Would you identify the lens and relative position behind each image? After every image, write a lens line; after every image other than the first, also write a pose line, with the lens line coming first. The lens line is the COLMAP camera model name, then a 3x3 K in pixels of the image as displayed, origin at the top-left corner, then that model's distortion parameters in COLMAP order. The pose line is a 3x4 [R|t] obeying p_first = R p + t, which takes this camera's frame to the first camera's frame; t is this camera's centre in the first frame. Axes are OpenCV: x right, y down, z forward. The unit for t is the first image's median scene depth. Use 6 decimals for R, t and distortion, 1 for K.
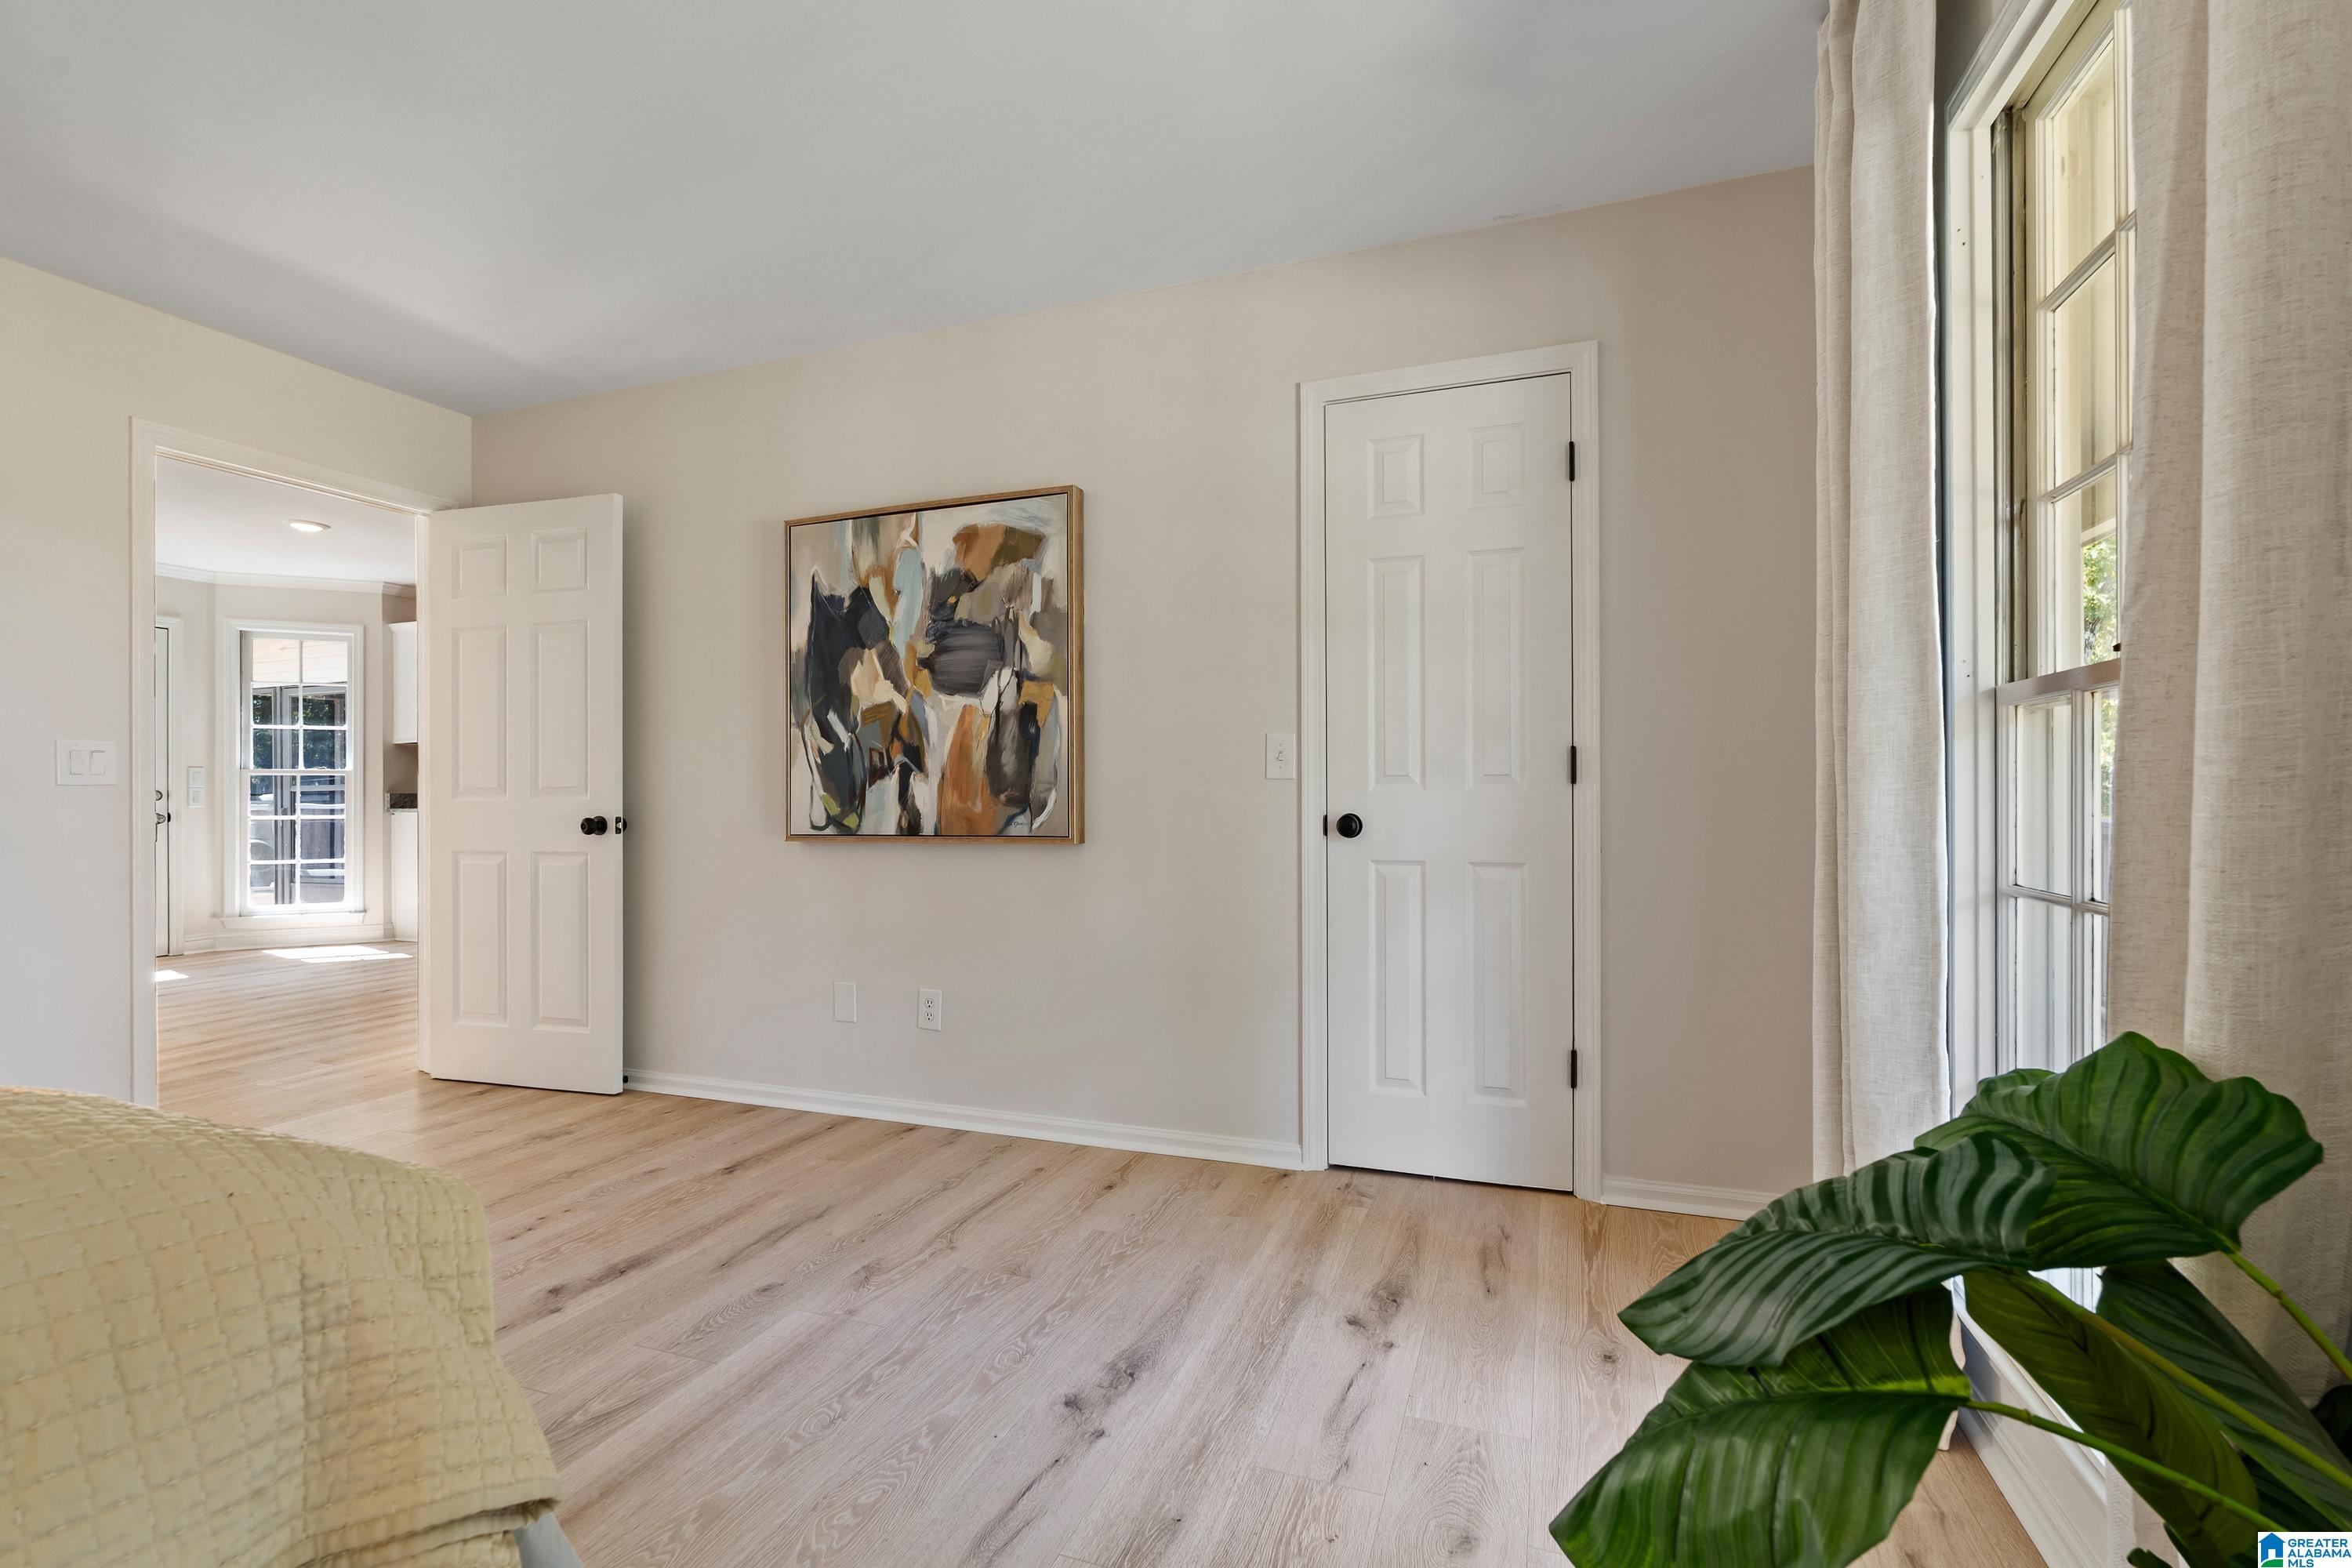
lens RADIAL K [[1080.8, 0, 1177.0], [0, 1080.8, 788.6], [0, 0, 1]] dist [-0.001600, 0.001307]
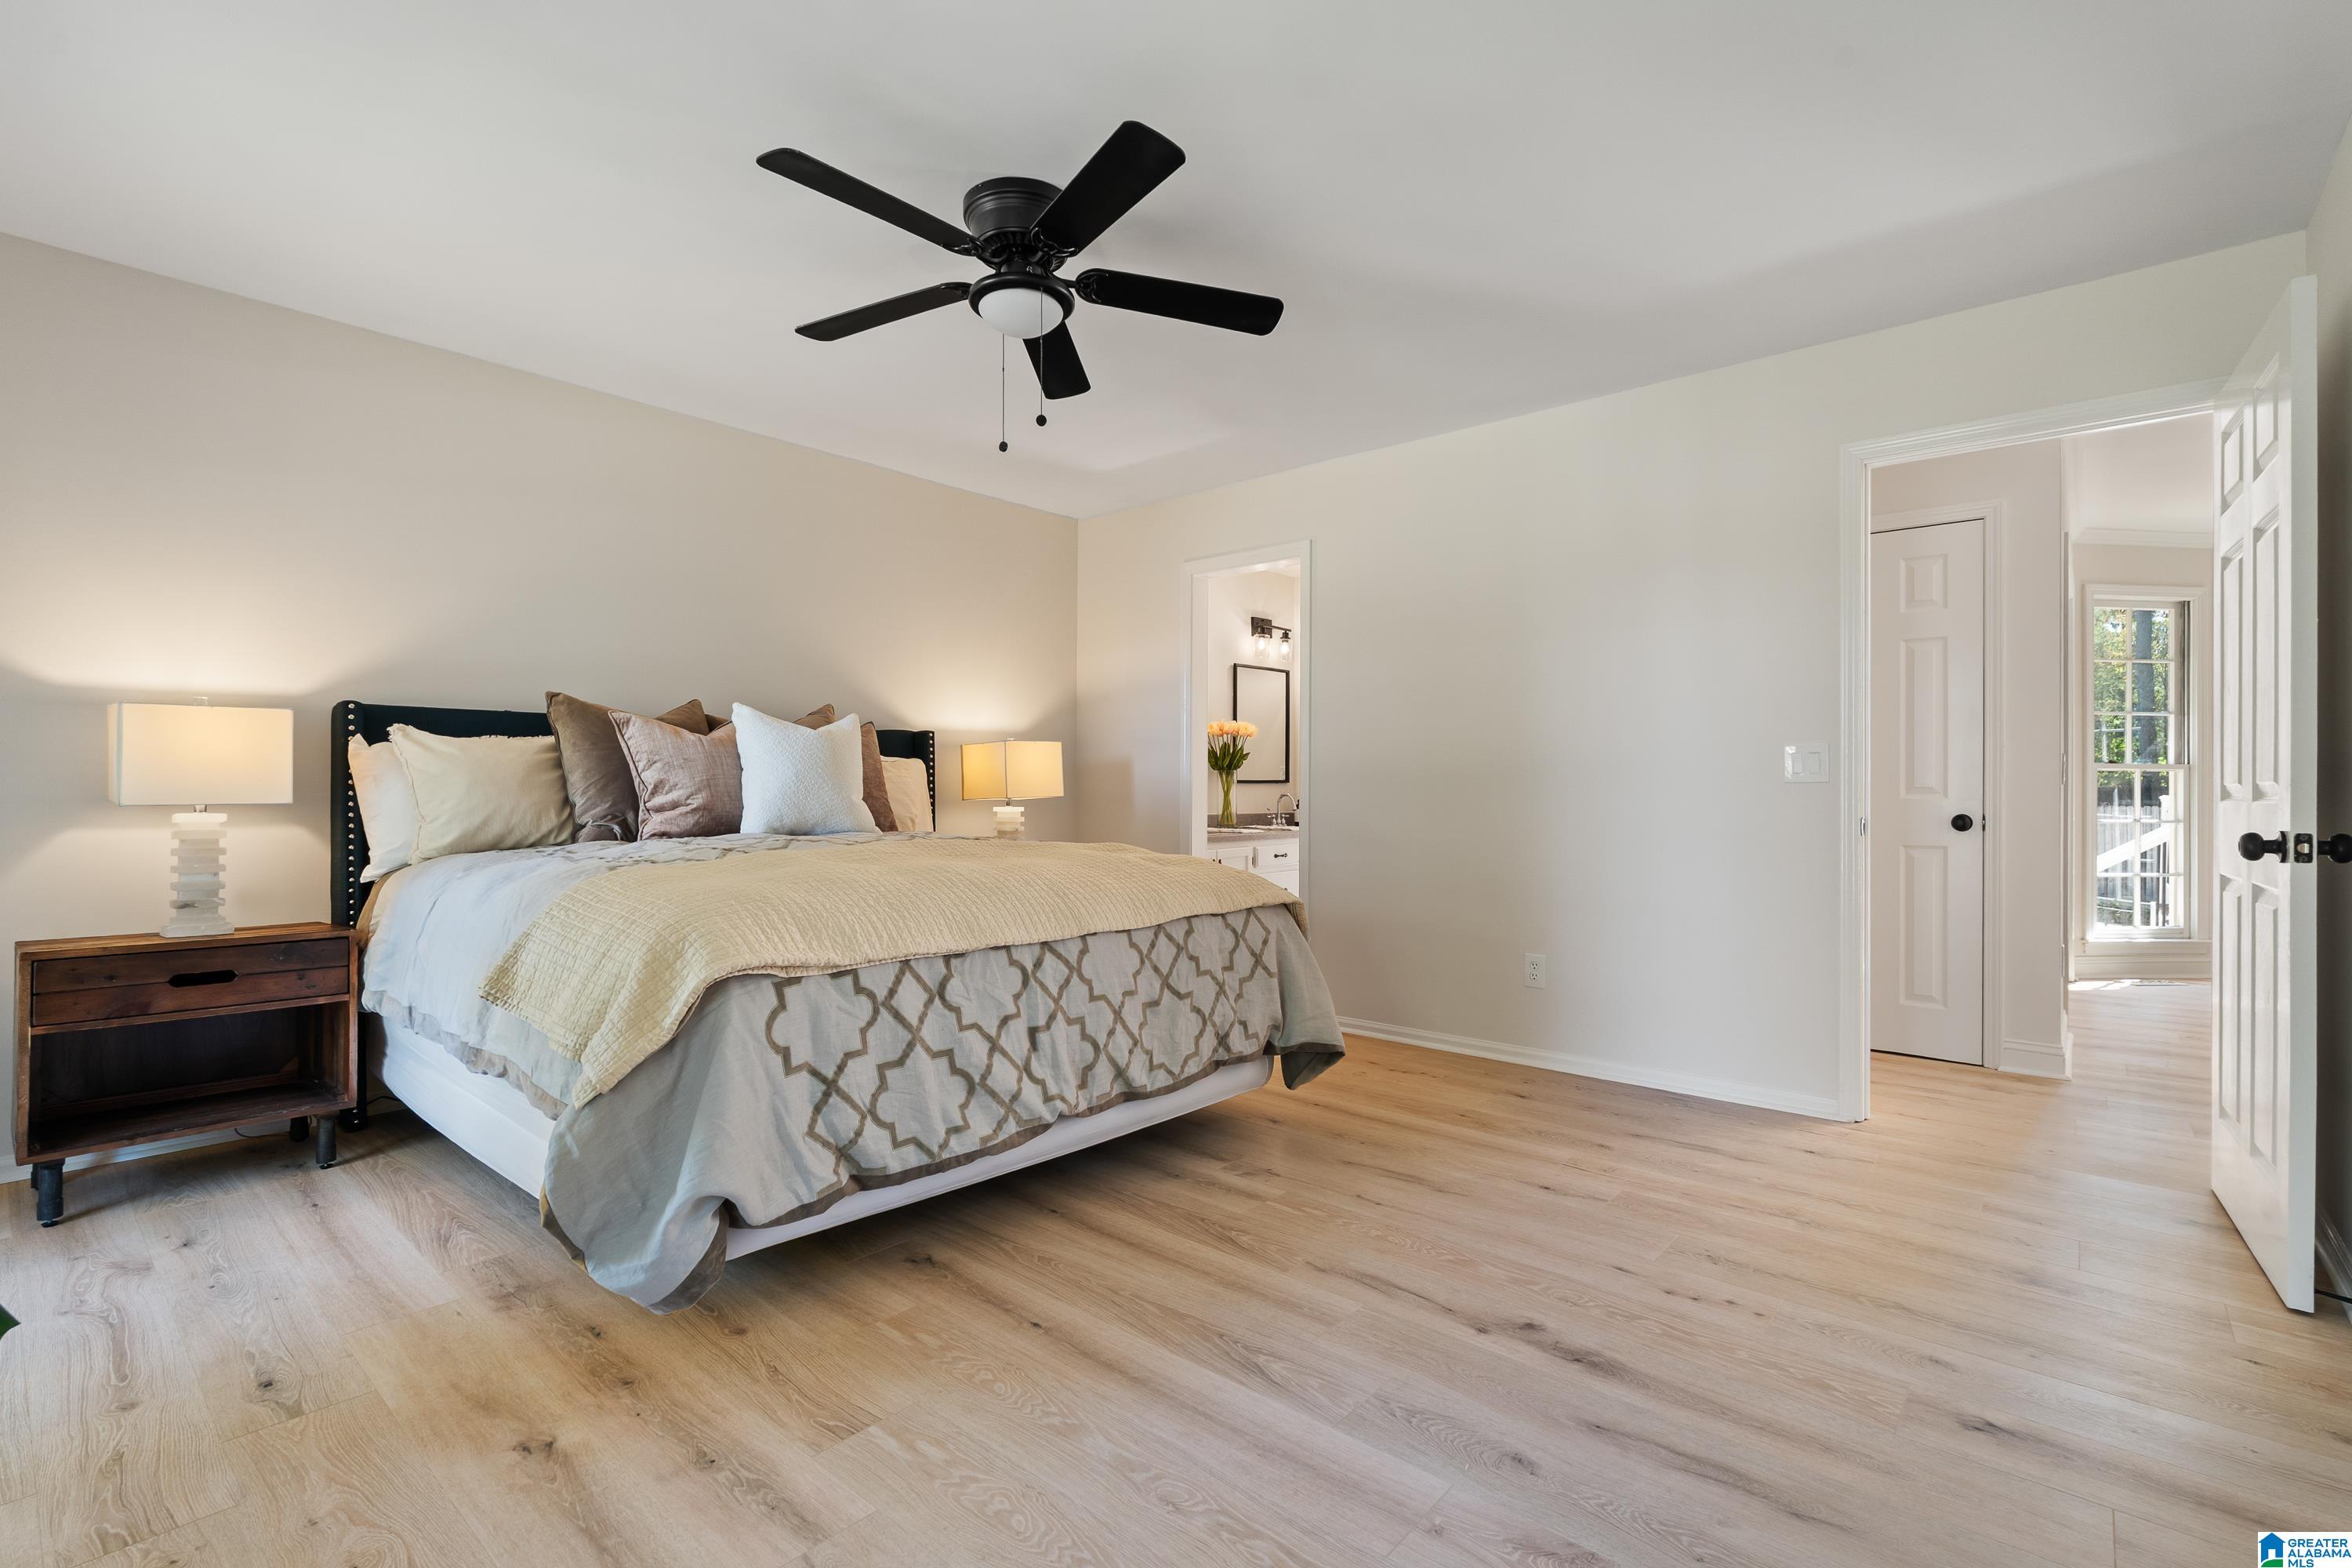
lens RADIAL K [[1080.8, 0, 1181.8], [0, 1080.8, 783.0], [0, 0, 1]] dist [-0.001600, 0.001307]
pose [[-0.373210, -0.003518, -0.927740, 0.383639], [0.000468, 0.999992, -0.003980, 0.001846], [0.927747, -0.001920, -0.373205, 1.033447]]
